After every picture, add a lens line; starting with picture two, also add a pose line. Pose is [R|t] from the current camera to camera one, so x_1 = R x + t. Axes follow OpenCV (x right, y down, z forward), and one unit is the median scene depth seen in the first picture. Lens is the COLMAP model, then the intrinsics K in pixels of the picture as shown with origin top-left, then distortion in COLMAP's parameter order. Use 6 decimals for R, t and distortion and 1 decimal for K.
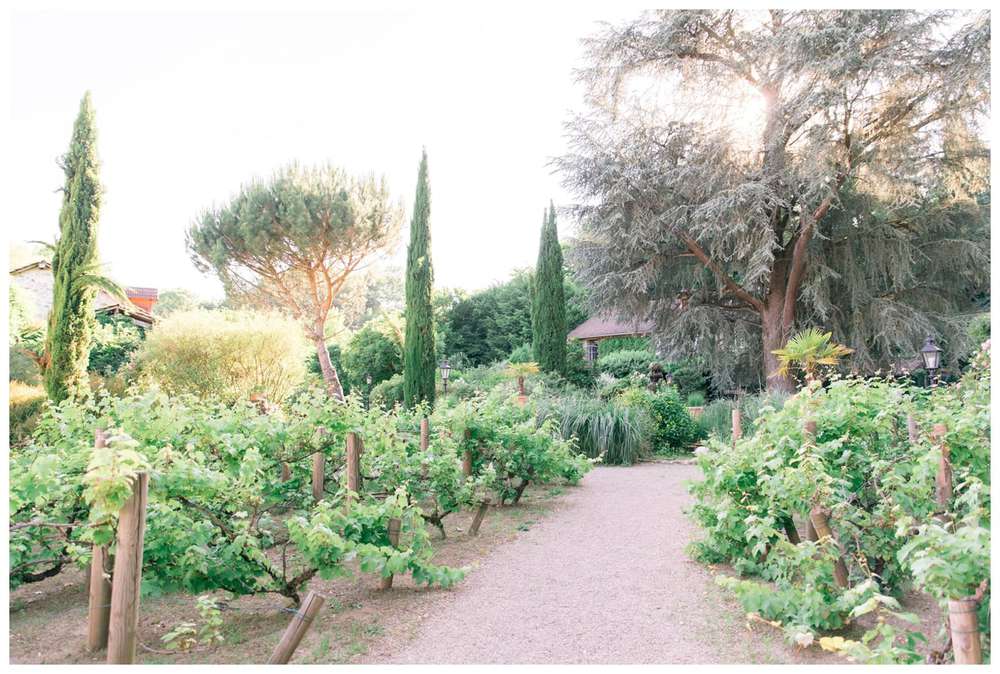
lens RADIAL K [[657.8, 0, 500.7], [0, 657.8, 334.2], [0, 0, 1]] dist [-0.014346, 0.001994]
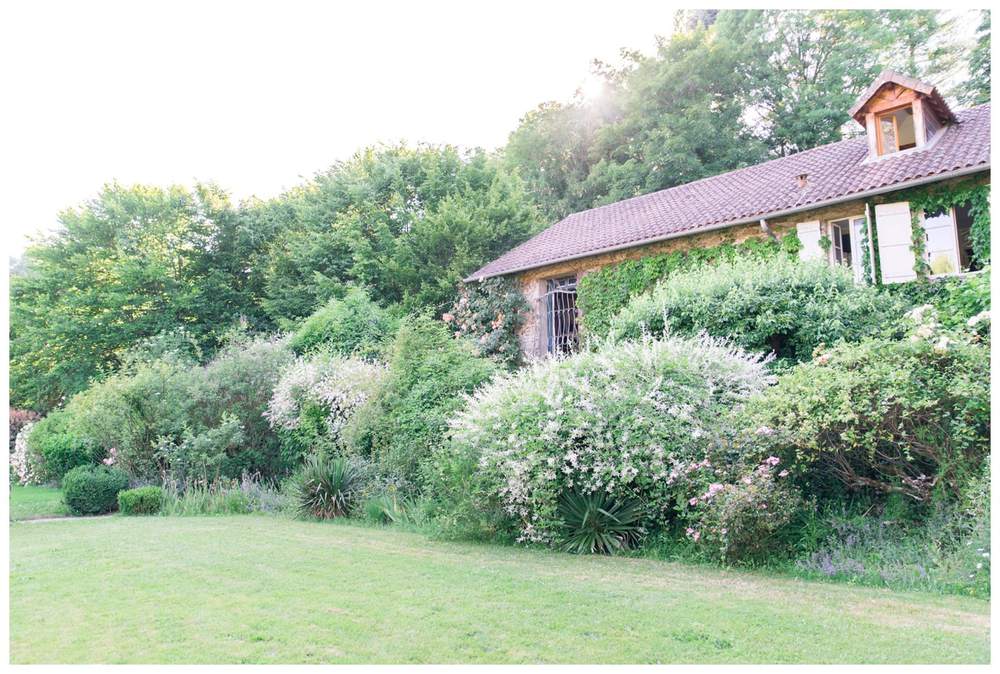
lens RADIAL K [[657.8, 0, 500.7], [0, 657.8, 334.2], [0, 0, 1]] dist [-0.014346, 0.001994]
pose [[0.980005, 0.010592, 0.198690, 0.076991], [0.002625, 0.997807, -0.066138, 0.107046], [-0.198955, 0.065338, 0.977828, 1.180870]]
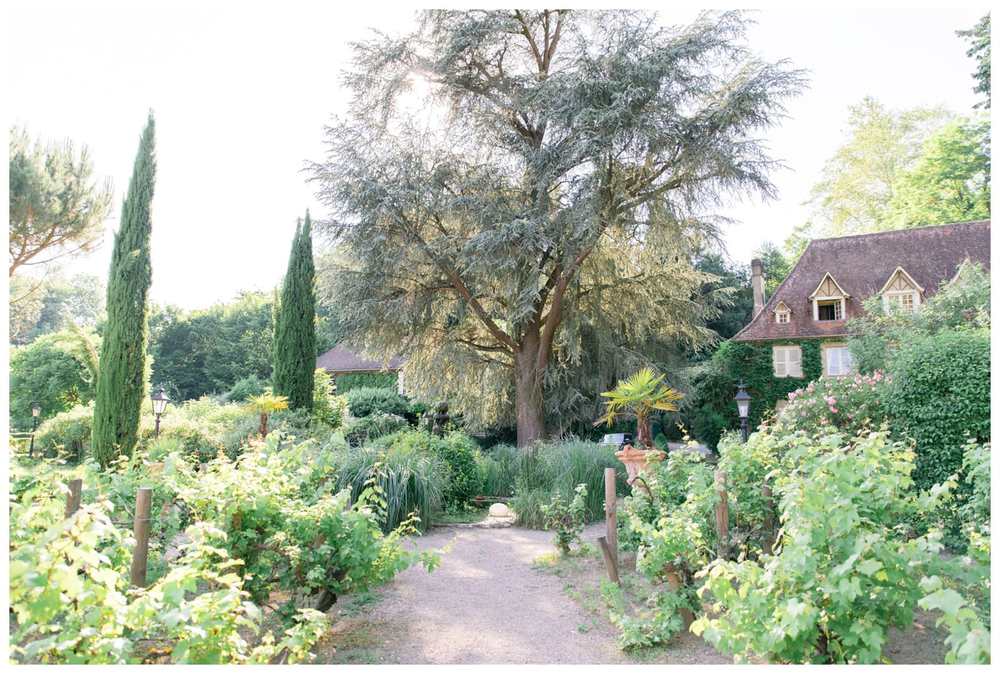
lens RADIAL K [[657.8, 0, 500.7], [0, 657.8, 334.2], [0, 0, 1]] dist [-0.014346, 0.001994]
pose [[0.914594, 0.073884, 0.397567, -0.021130], [-0.050654, 0.996355, -0.068634, 0.006229], [-0.401189, 0.042634, 0.915002, 0.109241]]
